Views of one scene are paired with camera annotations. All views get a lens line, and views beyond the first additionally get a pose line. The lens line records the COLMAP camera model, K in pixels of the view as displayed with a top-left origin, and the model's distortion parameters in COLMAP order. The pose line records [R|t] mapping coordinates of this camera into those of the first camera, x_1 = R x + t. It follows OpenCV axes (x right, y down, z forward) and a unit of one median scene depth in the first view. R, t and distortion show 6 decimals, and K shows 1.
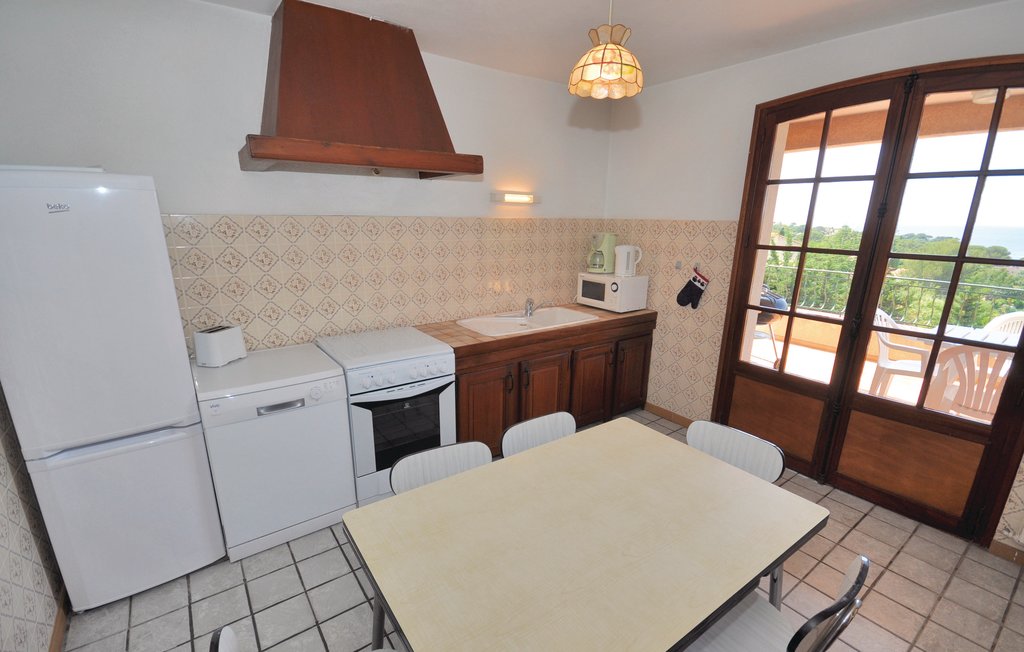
lens RADIAL K [[458.6, 0, 512.5], [0, 458.6, 341.7], [0, 0, 1]] dist [-0.001597, -0.000744]
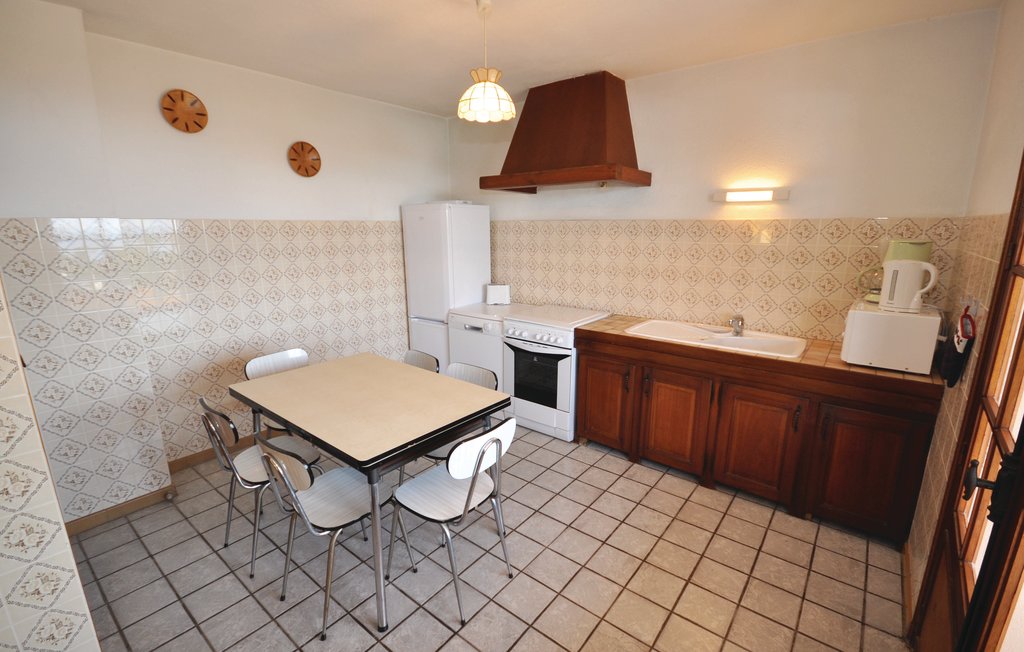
lens RADIAL K [[458.6, 0, 509.3], [0, 458.6, 330.6], [0, 0, 1]] dist [-0.001597, -0.000744]
pose [[0.258992, 0.212178, -0.942286, 0.772944], [-0.244985, 0.958101, 0.148404, -0.094063], [0.934294, 0.192411, 0.300121, 0.390381]]
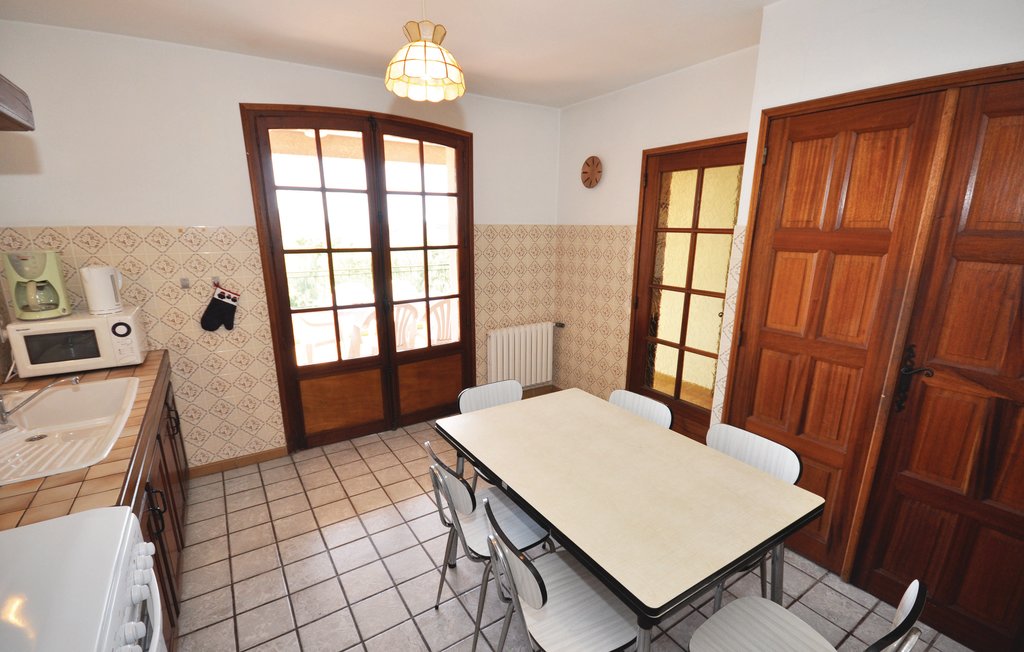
lens RADIAL K [[458.6, 0, 512.1], [0, 458.6, 336.5], [0, 0, 1]] dist [-0.001597, -0.000744]
pose [[0.058162, -0.250741, 0.966305, -0.415028], [0.265157, 0.937057, 0.227192, -0.119838], [-0.962450, 0.243008, 0.120986, 0.416524]]
